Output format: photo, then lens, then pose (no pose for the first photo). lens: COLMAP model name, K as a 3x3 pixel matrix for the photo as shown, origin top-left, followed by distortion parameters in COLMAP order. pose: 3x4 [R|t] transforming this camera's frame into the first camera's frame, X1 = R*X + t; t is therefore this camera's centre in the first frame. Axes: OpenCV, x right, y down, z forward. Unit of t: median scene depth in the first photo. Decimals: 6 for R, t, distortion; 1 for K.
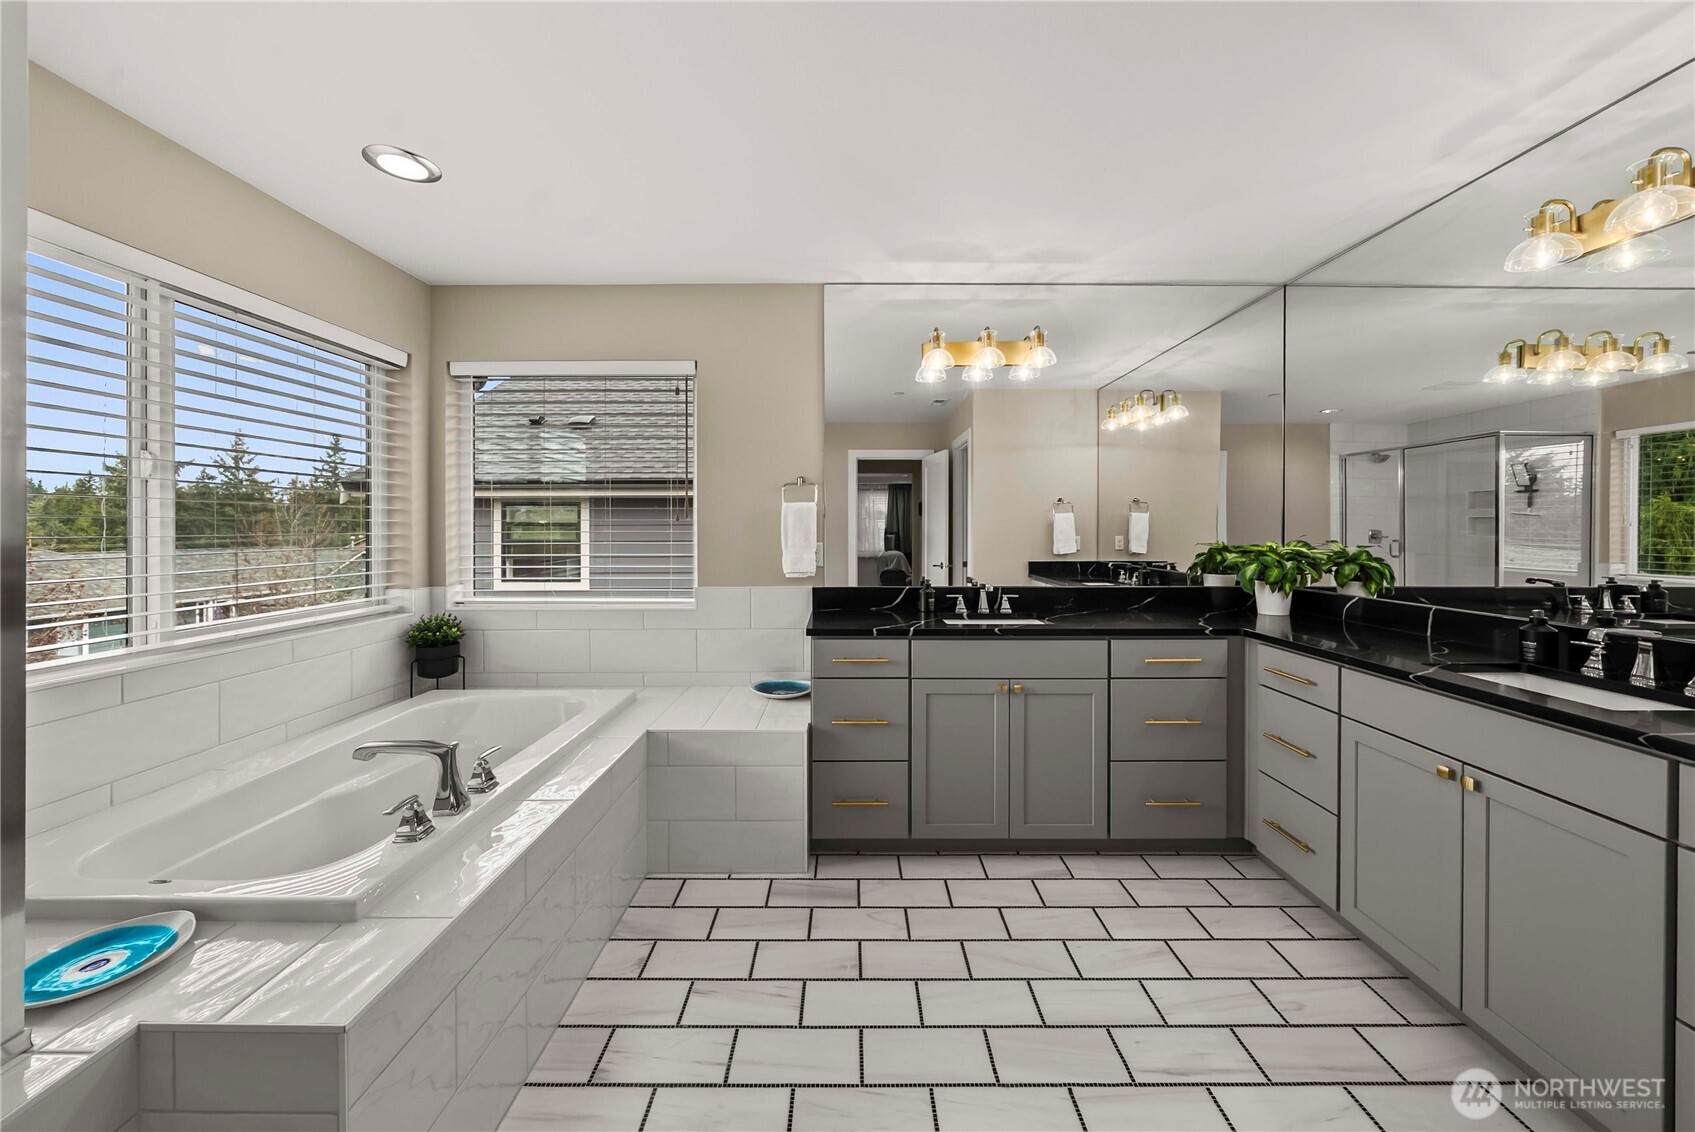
lens RADIAL K [[602.0, 0, 851.3], [0, 602.0, 526.6], [0, 0, 1]] dist [-0.000135, -0.000055]
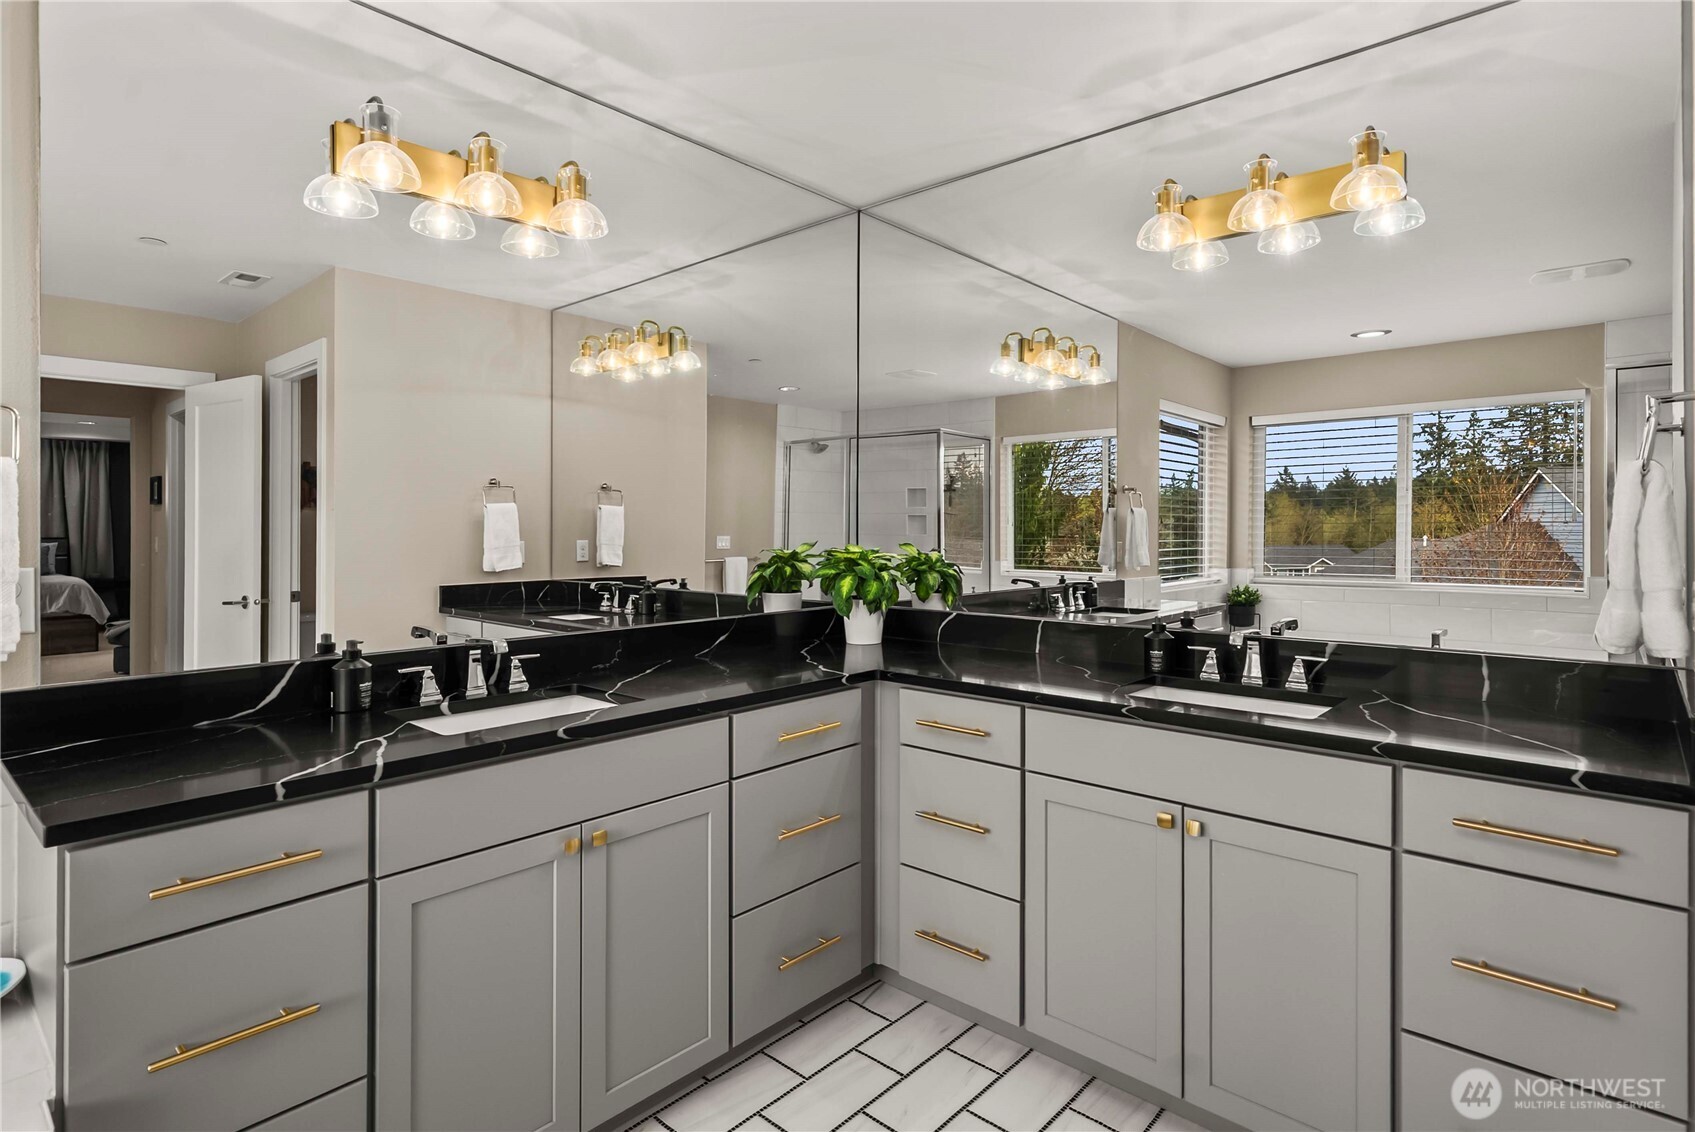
lens RADIAL K [[868.1, 0, 845.6], [0, 868.1, 525.4], [0, 0, 1]] dist [0.001694, 0.000371]
pose [[0.673256, 0.001355, 0.739408, -0.111106], [-0.001019, 0.999999, -0.000905, 0.000153], [-0.739408, -0.000144, 0.673257, 0.281001]]
